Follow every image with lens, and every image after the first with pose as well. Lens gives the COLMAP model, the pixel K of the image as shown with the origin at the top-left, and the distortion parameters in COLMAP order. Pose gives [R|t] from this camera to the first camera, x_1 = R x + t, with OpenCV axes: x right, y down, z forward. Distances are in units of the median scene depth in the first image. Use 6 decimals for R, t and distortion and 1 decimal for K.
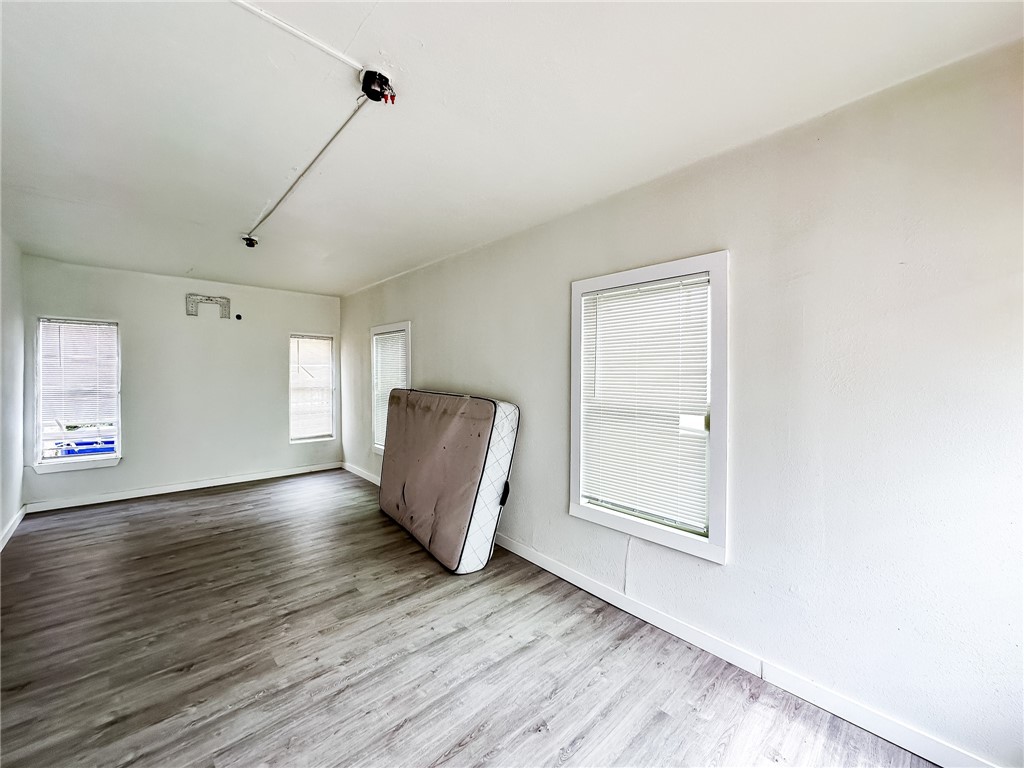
lens RADIAL K [[418.8, 0, 513.2], [0, 418.8, 376.6], [0, 0, 1]] dist [-0.003214, -0.000139]
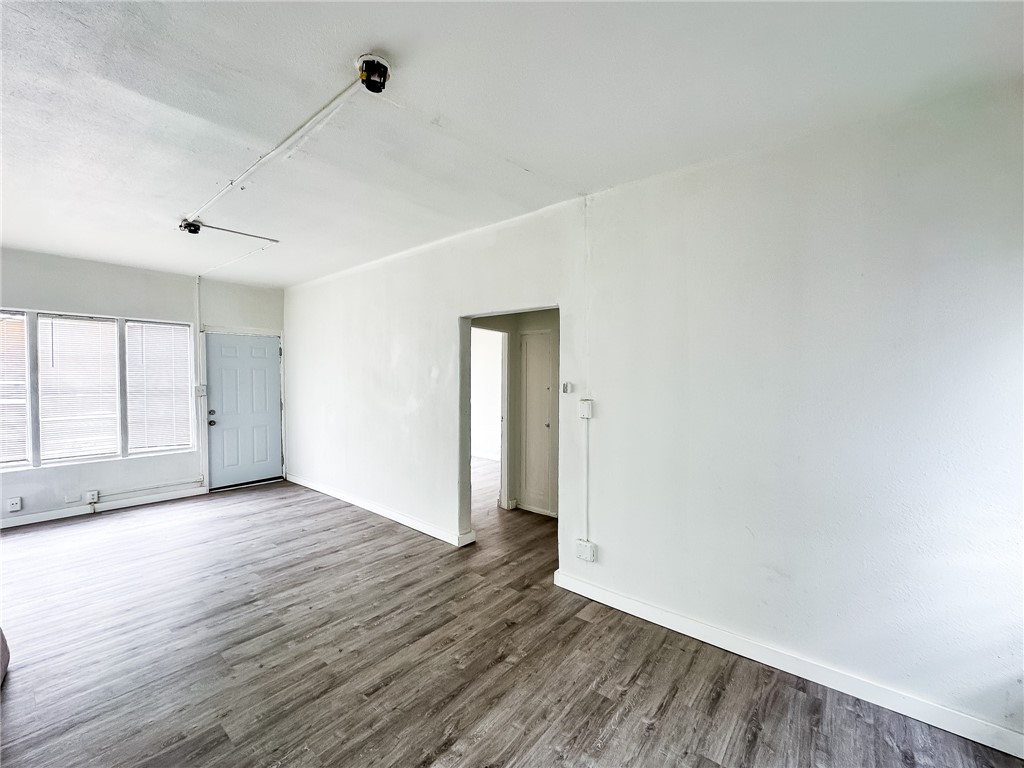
lens RADIAL K [[418.8, 0, 511.4], [0, 418.8, 383.9], [0, 0, 1]] dist [-0.003214, -0.000139]
pose [[-0.990504, -0.002451, -0.137463, -1.057259], [-0.006665, 0.999522, 0.030204, -0.033653], [0.137323, 0.030833, -0.990046, 2.157067]]
